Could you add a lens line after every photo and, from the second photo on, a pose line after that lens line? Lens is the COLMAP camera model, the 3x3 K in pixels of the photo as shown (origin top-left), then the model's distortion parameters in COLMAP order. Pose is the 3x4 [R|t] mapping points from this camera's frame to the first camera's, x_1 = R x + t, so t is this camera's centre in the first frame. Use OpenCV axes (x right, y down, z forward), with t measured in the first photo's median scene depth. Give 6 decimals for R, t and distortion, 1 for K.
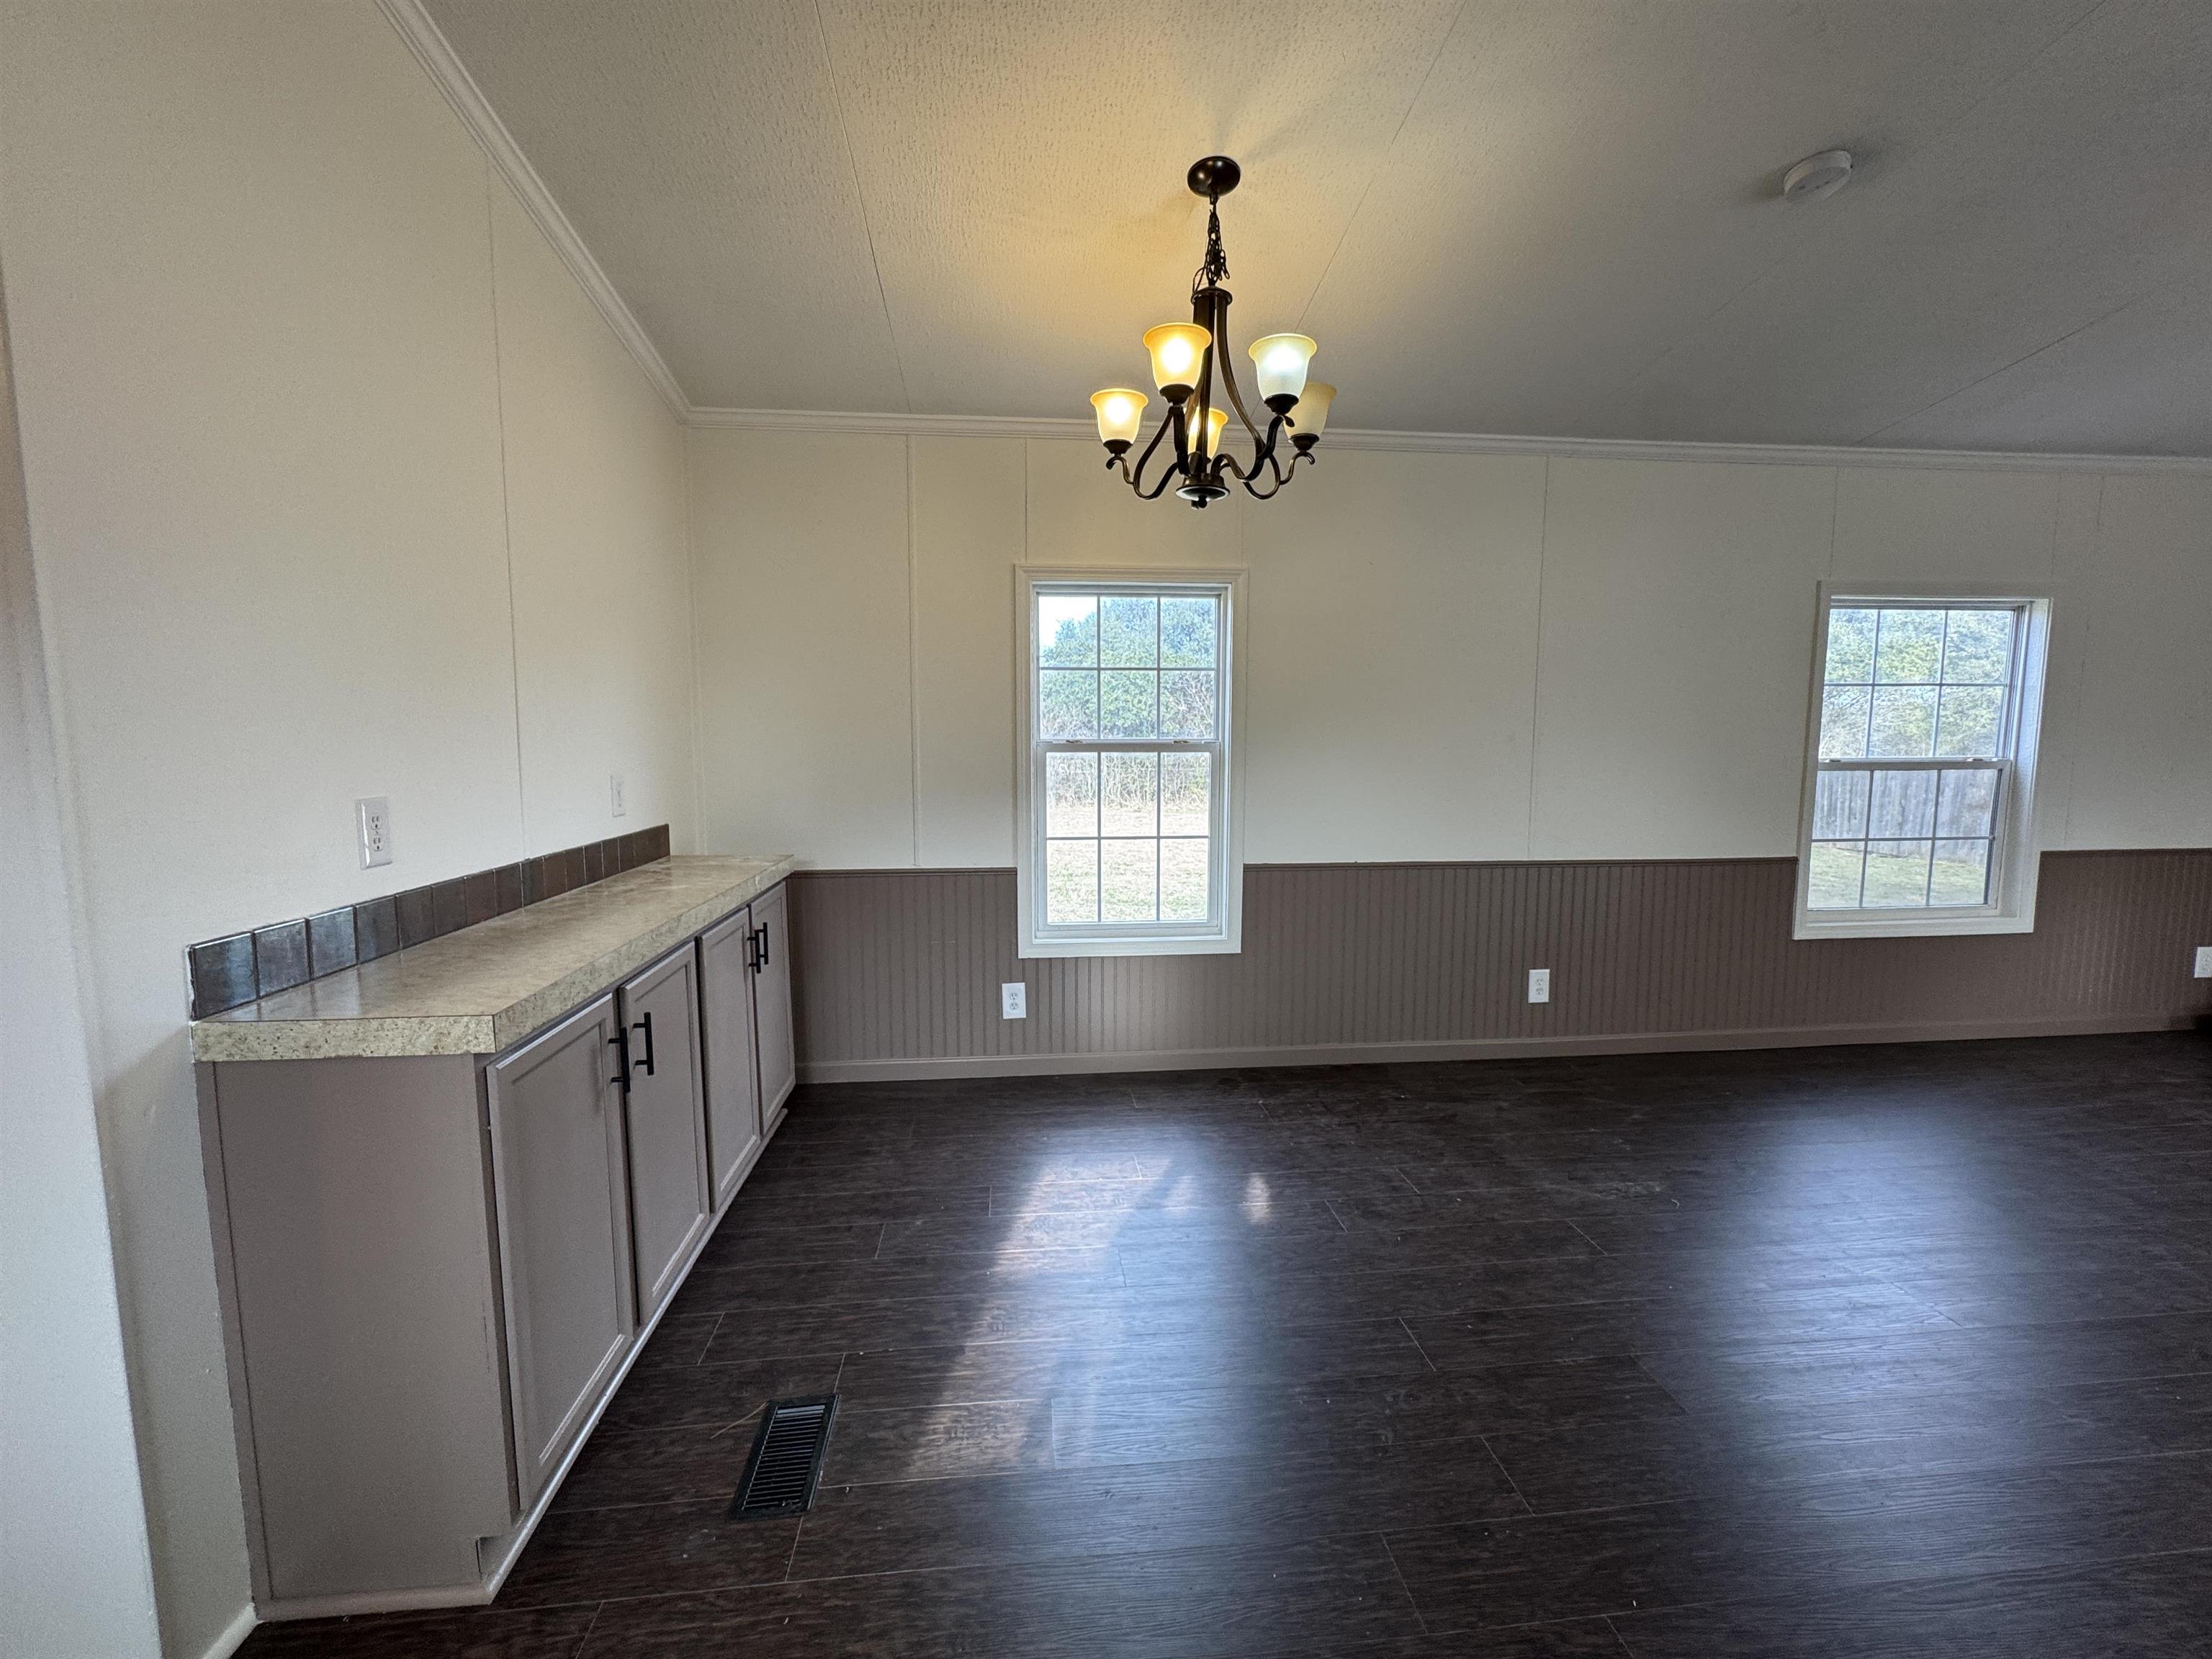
lens RADIAL K [[928.9, 0, 1108.6], [0, 928.9, 823.1], [0, 0, 1]] dist [-0.005995, 0.001099]
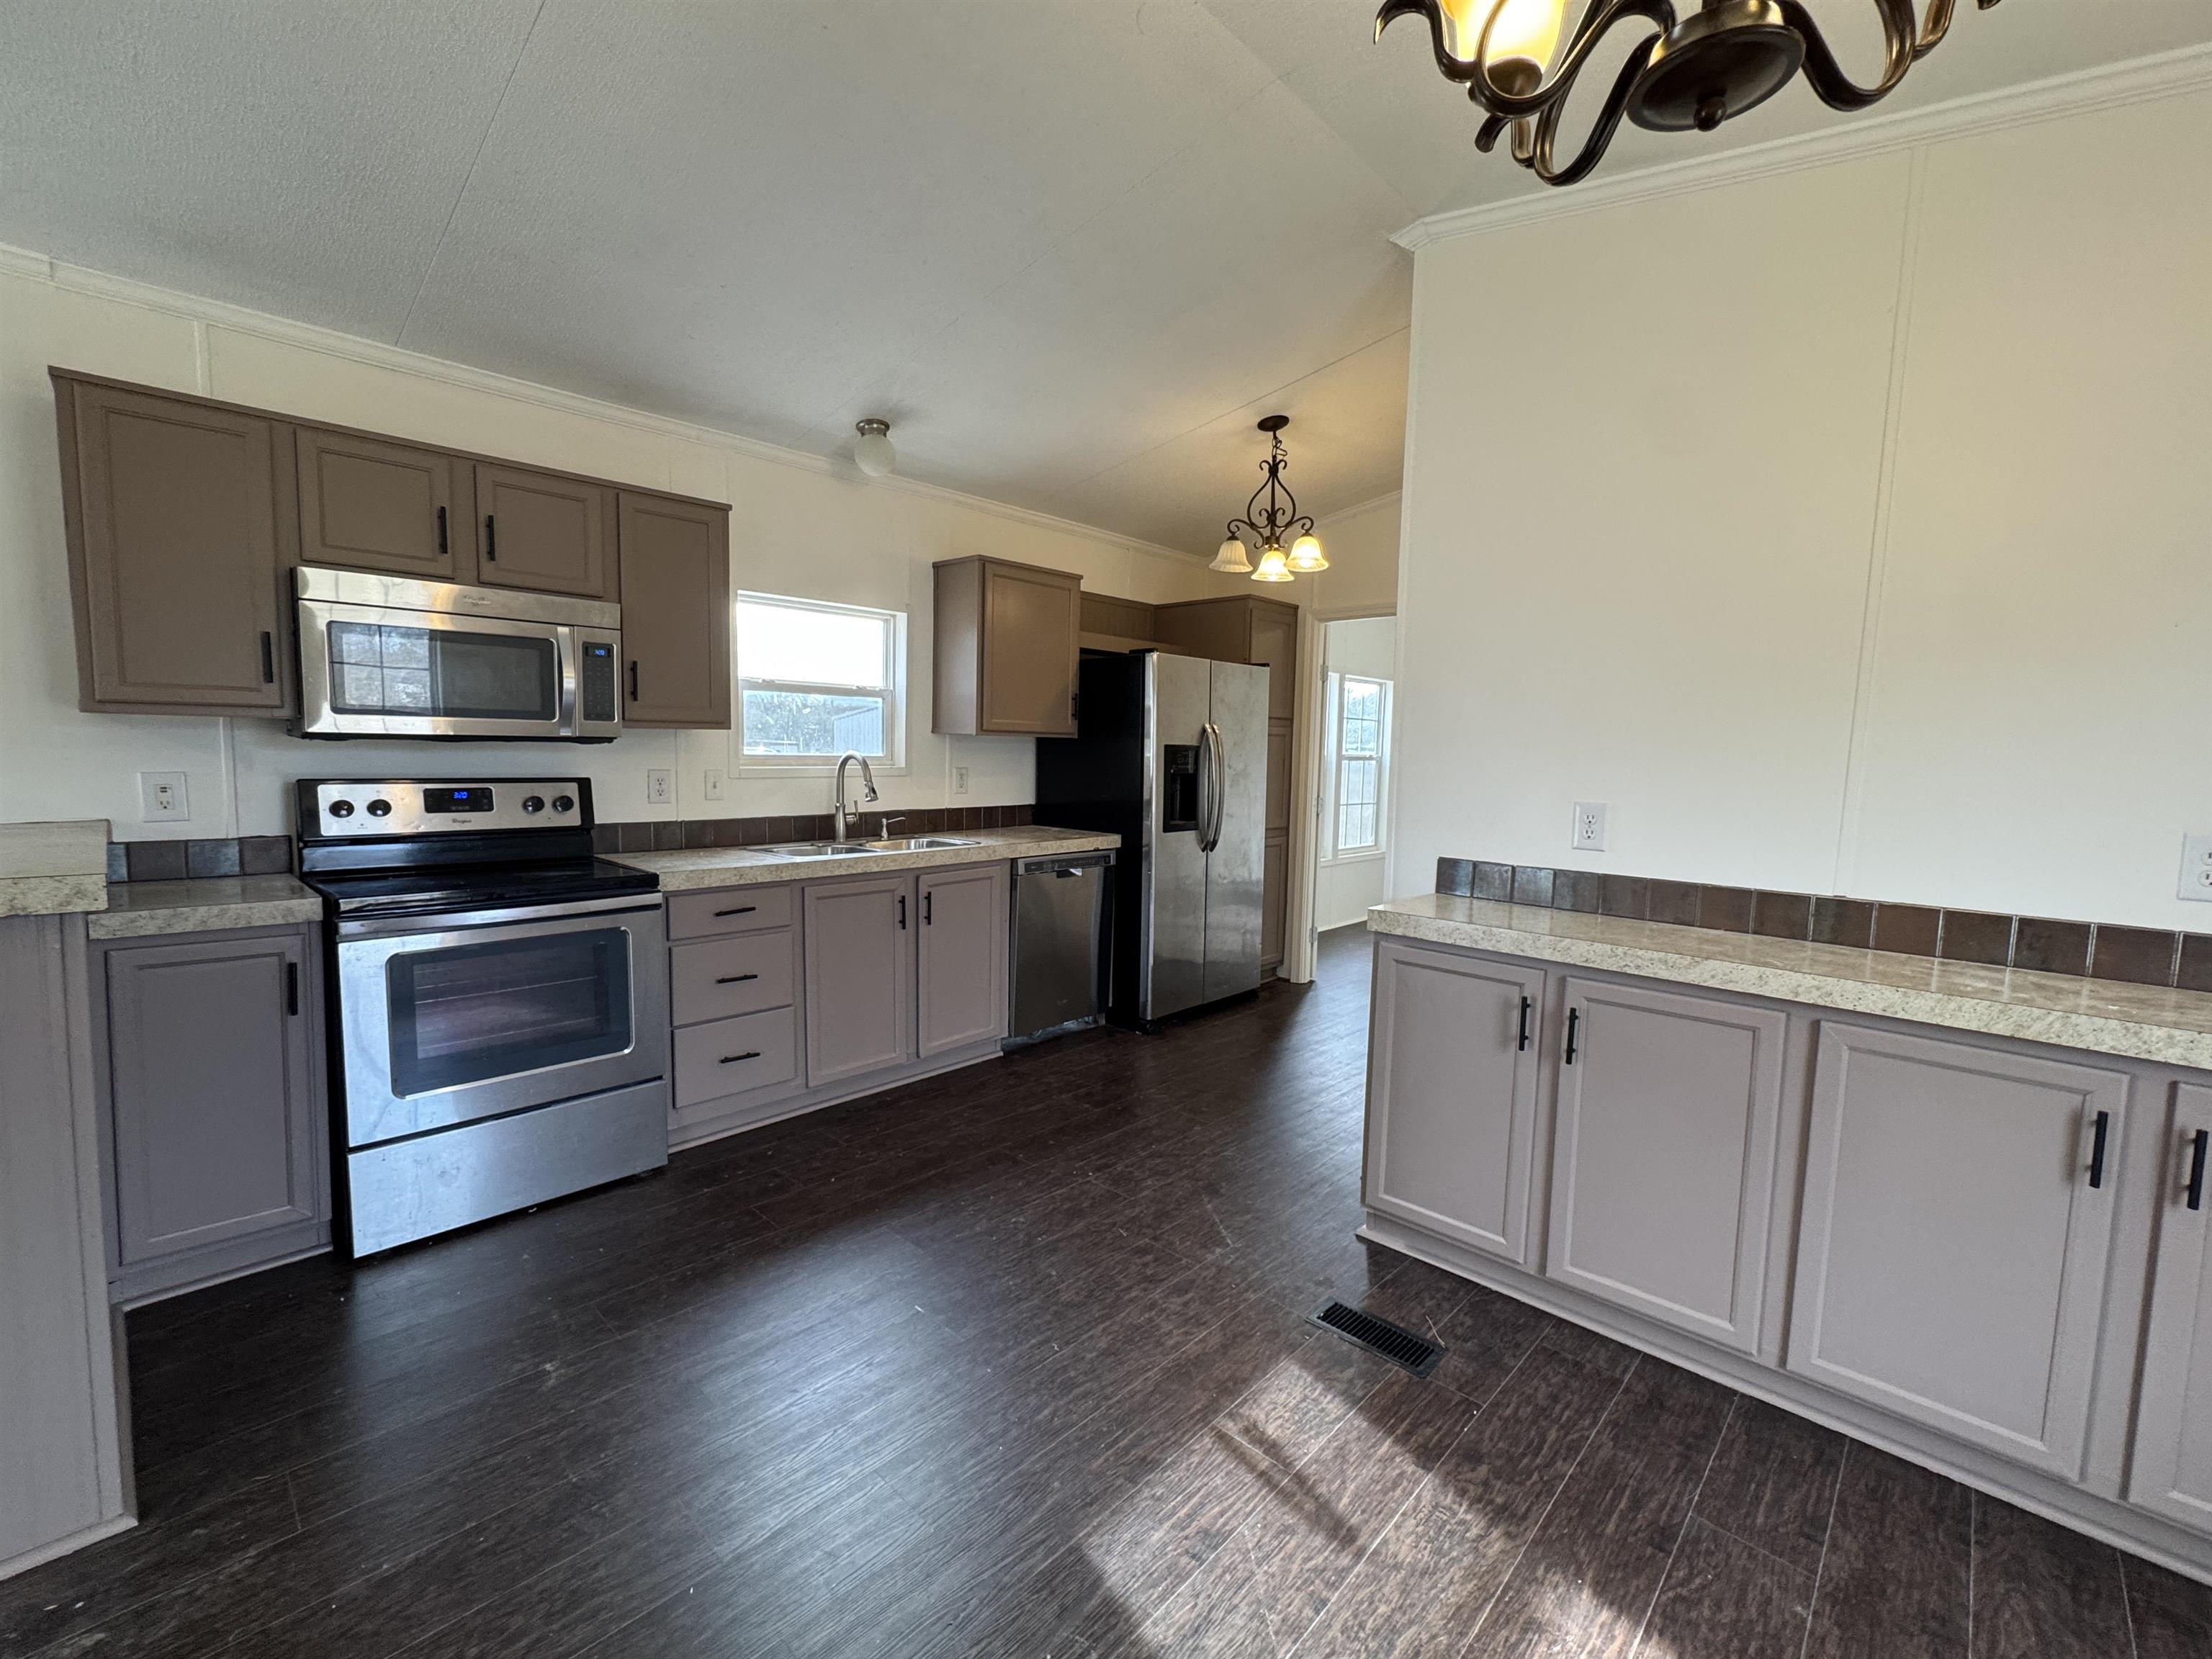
lens RADIAL K [[928.9, 0, 1112.3], [0, 928.9, 833.6], [0, 0, 1]] dist [-0.005995, 0.001099]
pose [[-0.756991, 0.039653, -0.652220, 0.519309], [-0.087565, 0.982997, 0.161395, -0.106882], [0.647531, 0.179287, -0.740648, 1.169885]]
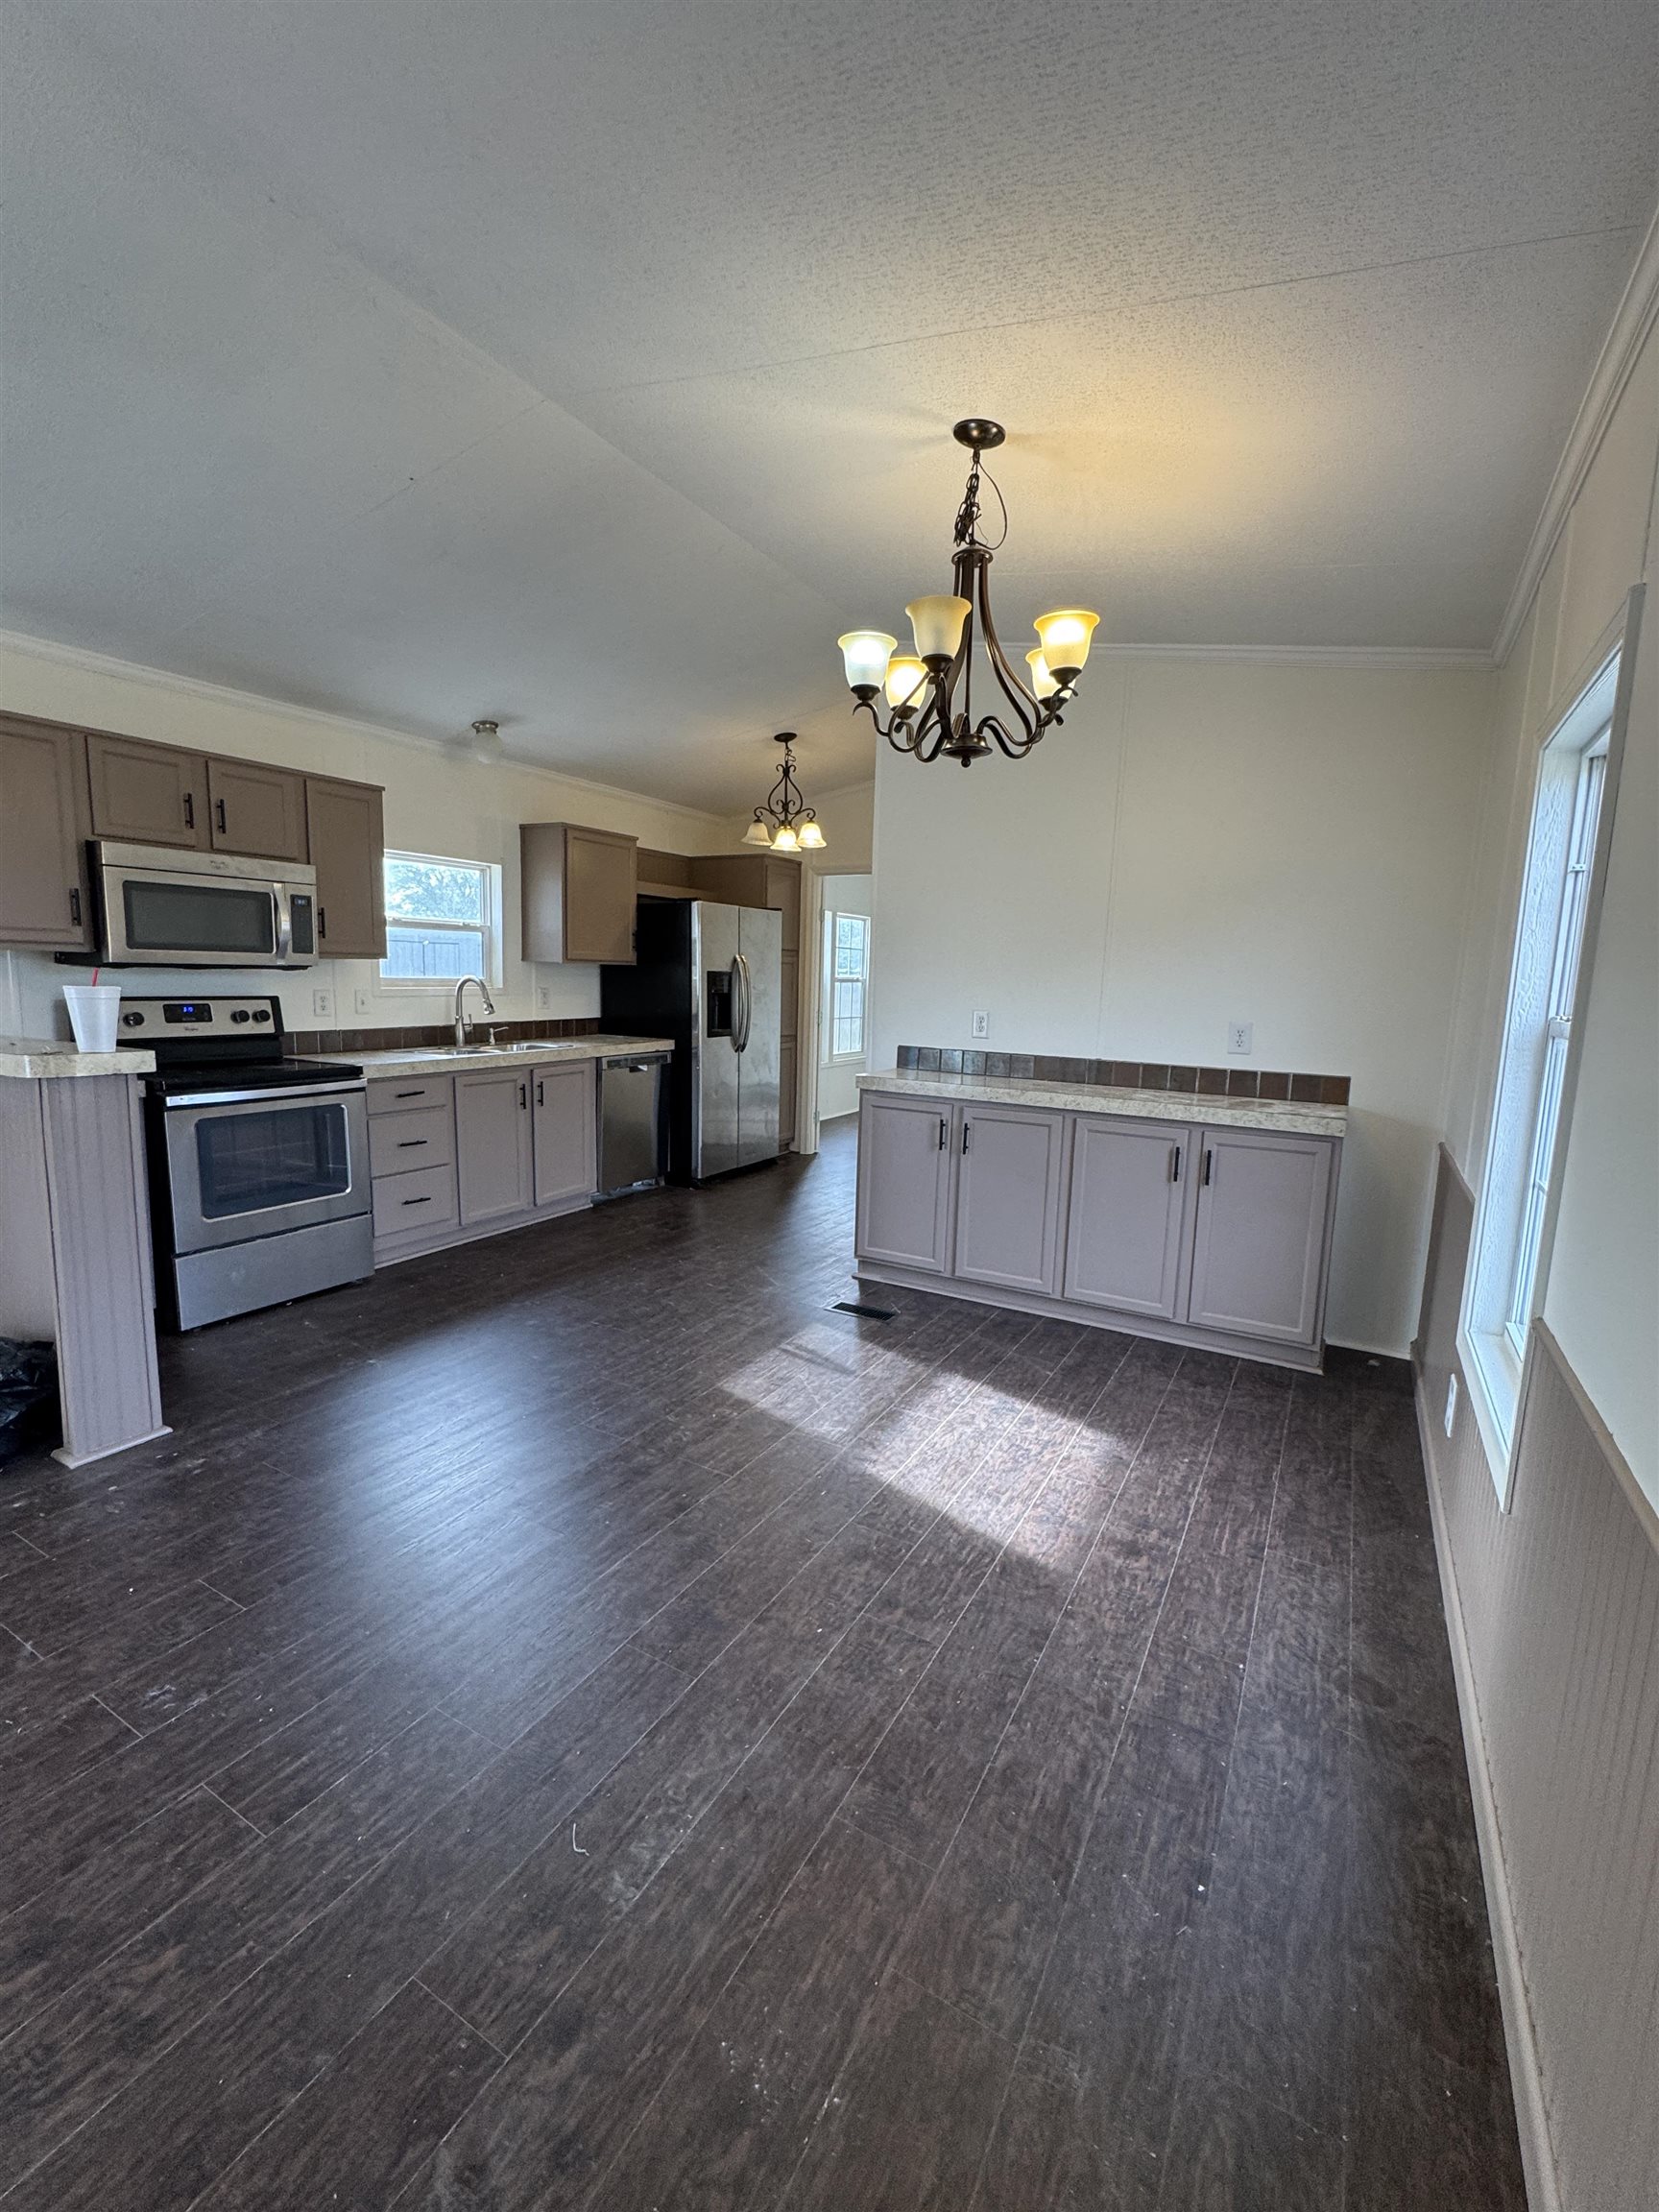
lens RADIAL K [[928.9, 0, 833.8], [0, 928.9, 1102.8], [0, 0, 1]] dist [-0.005995, 0.001099]
pose [[-0.576084, 0.093223, -0.812057, 1.063464], [-0.109529, 0.975712, 0.189711, -0.154586], [0.810019, 0.198233, -0.551882, 1.533138]]
